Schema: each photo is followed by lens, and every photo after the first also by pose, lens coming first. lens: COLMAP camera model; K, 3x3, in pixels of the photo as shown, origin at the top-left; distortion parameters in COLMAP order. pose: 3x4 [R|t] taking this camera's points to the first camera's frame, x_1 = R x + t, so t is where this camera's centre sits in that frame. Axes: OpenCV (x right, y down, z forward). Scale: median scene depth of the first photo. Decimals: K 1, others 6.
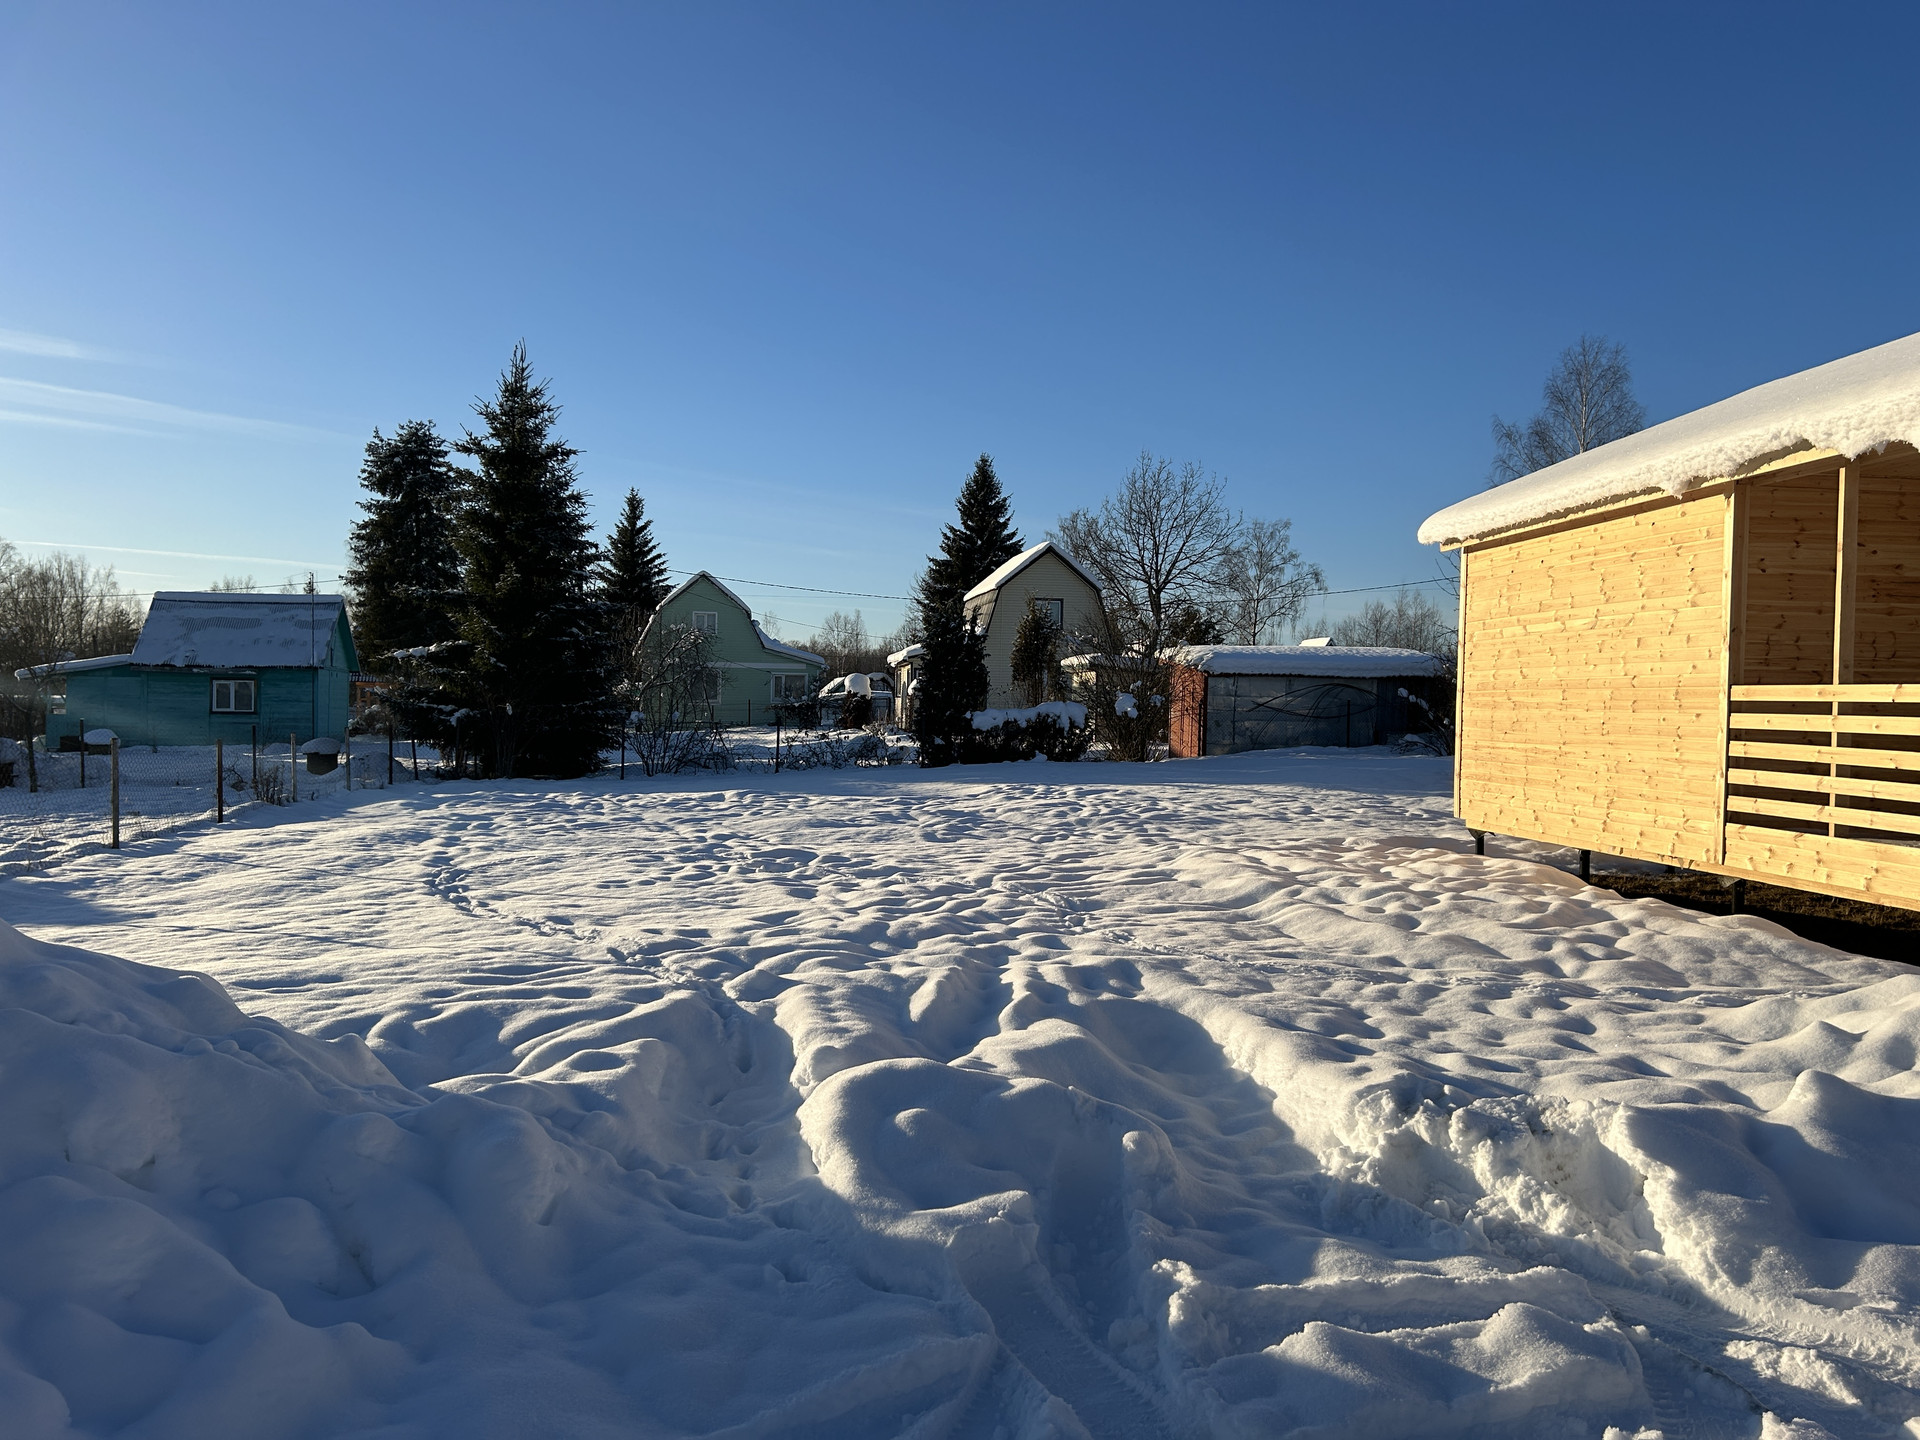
lens RADIAL K [[1432.8, 0, 950.1], [0, 1432.8, 730.0], [0, 0, 1]] dist [0.051517, -0.070989]
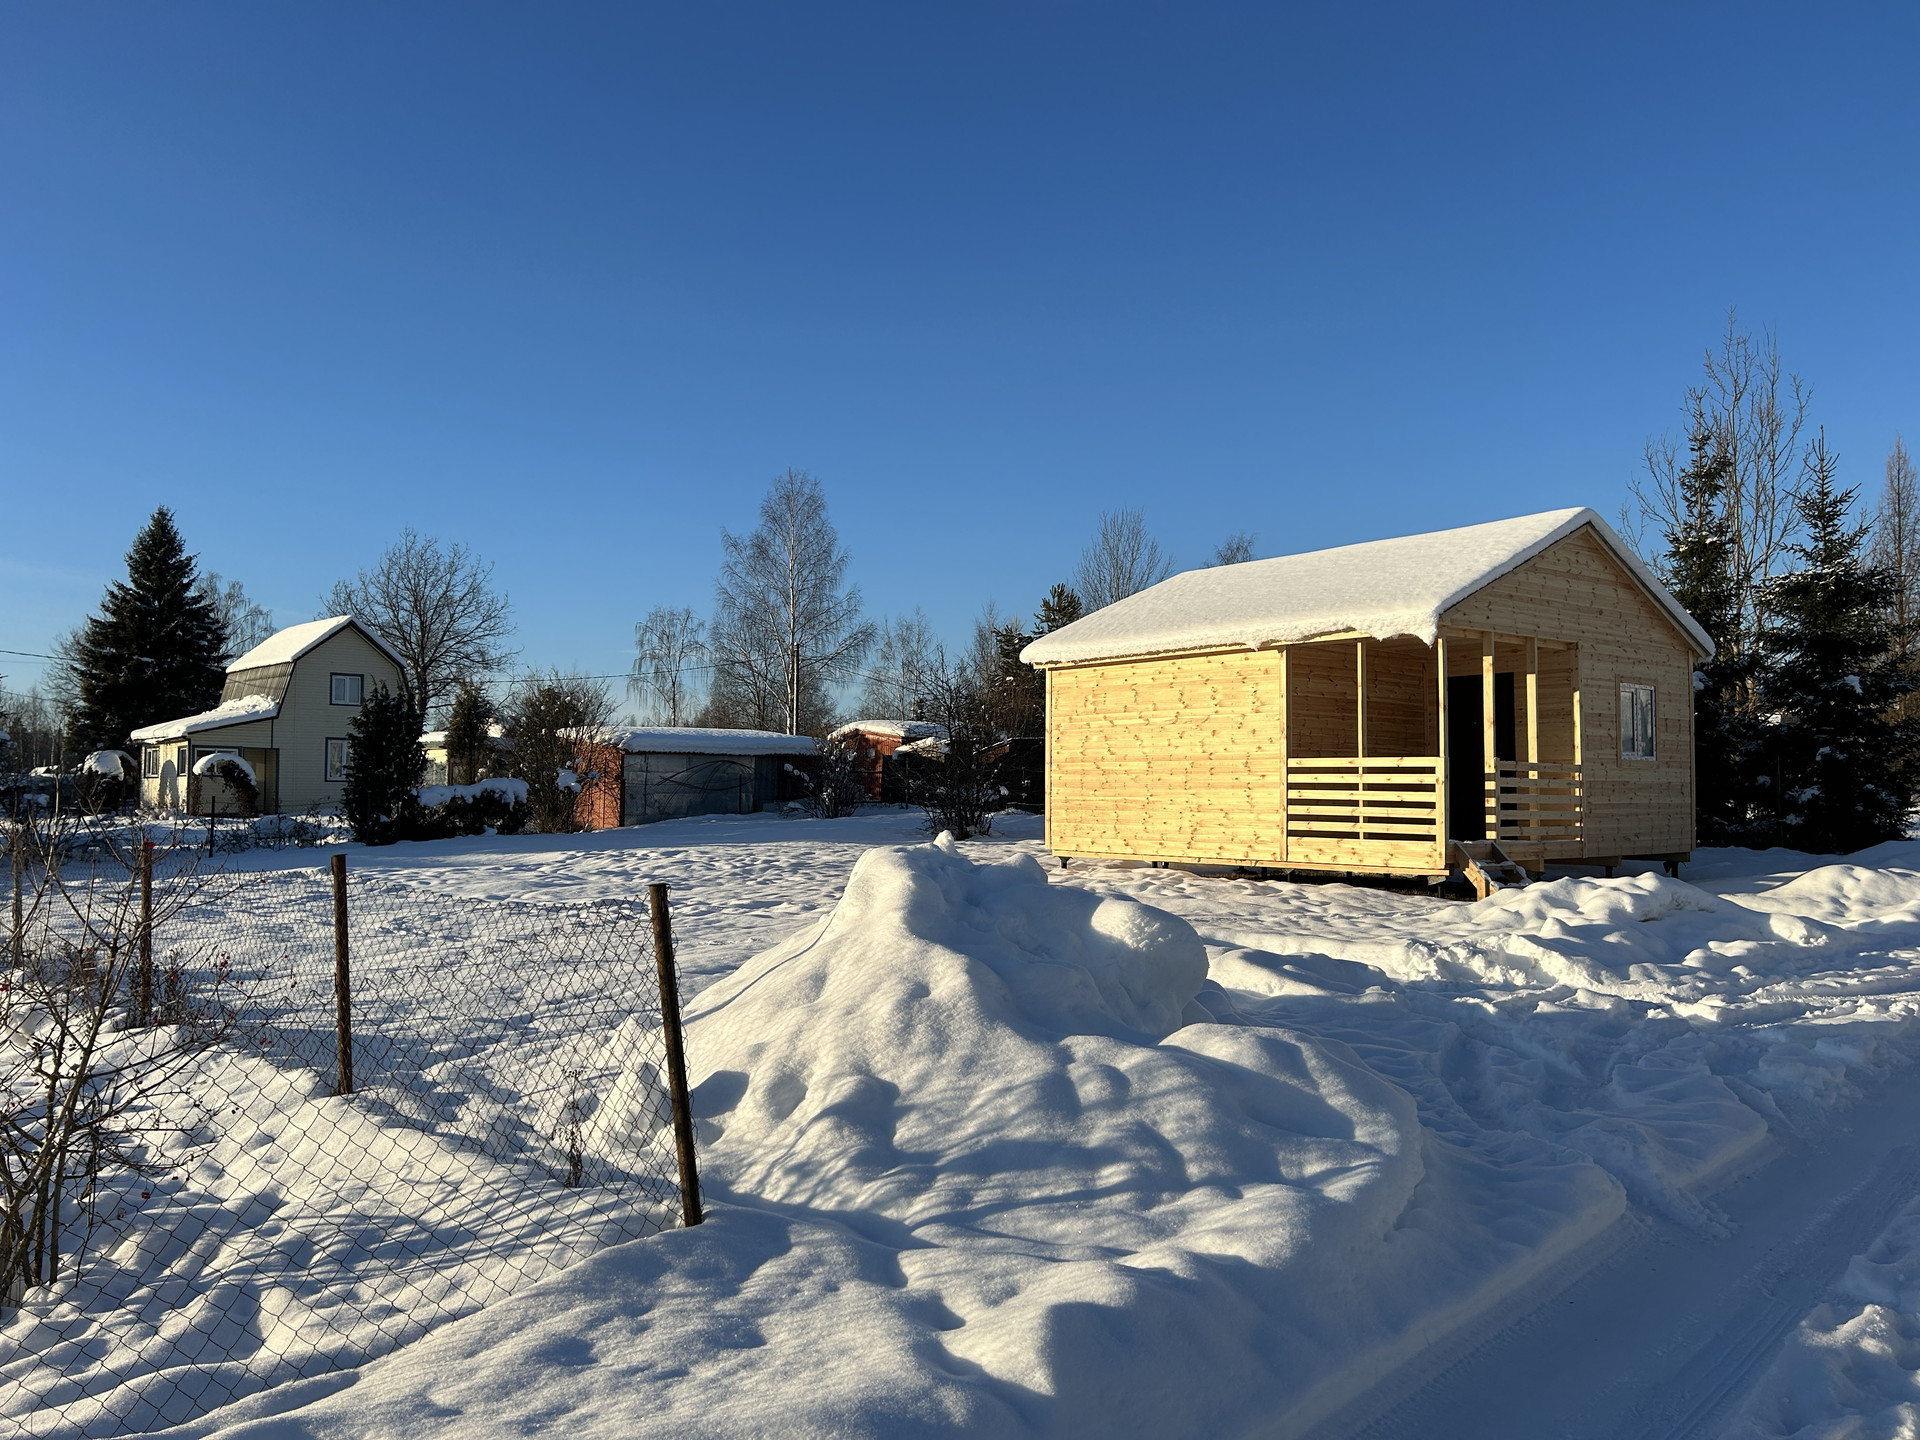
lens RADIAL K [[1438.2, 0, 967.7], [0, 1438.2, 737.0], [0, 0, 1]] dist [0.075859, -0.080627]
pose [[0.816426, 0.008103, 0.577393, -0.749932], [0.020880, 0.998833, -0.043542, 0.011002], [-0.577072, 0.047605, 0.815305, -0.199451]]
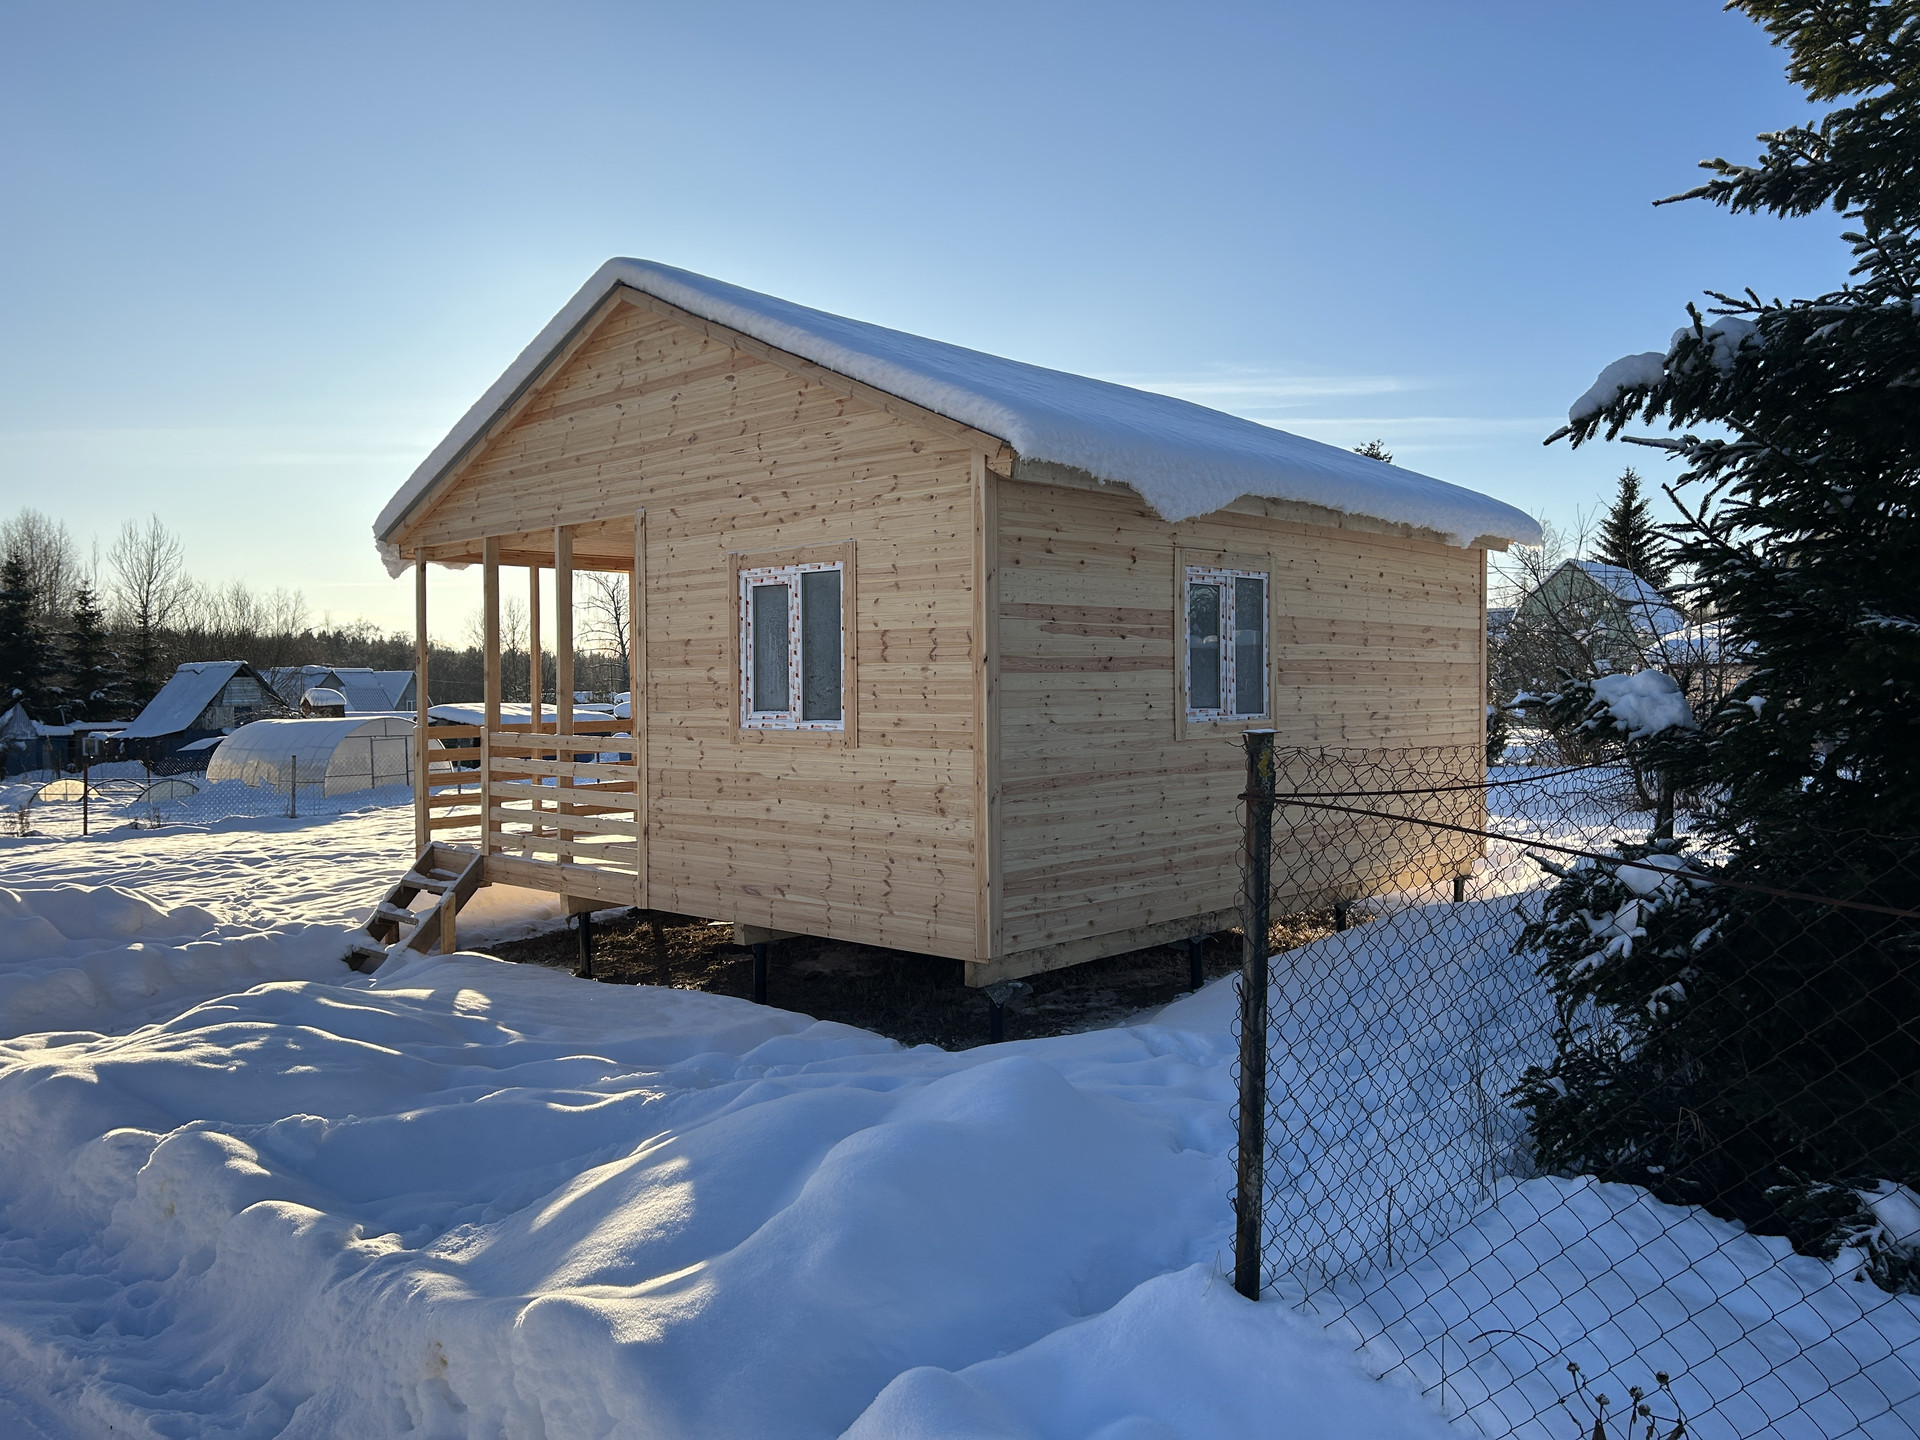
lens RADIAL K [[1436.0, 0, 979.5], [0, 1436.0, 717.7], [0, 0, 1]] dist [0.074999, -0.103842]
pose [[0.676248, -0.005780, -0.736651, 1.642421], [0.006503, 0.999977, -0.001876, -0.025921], [0.736645, -0.003522, 0.676271, 0.312856]]
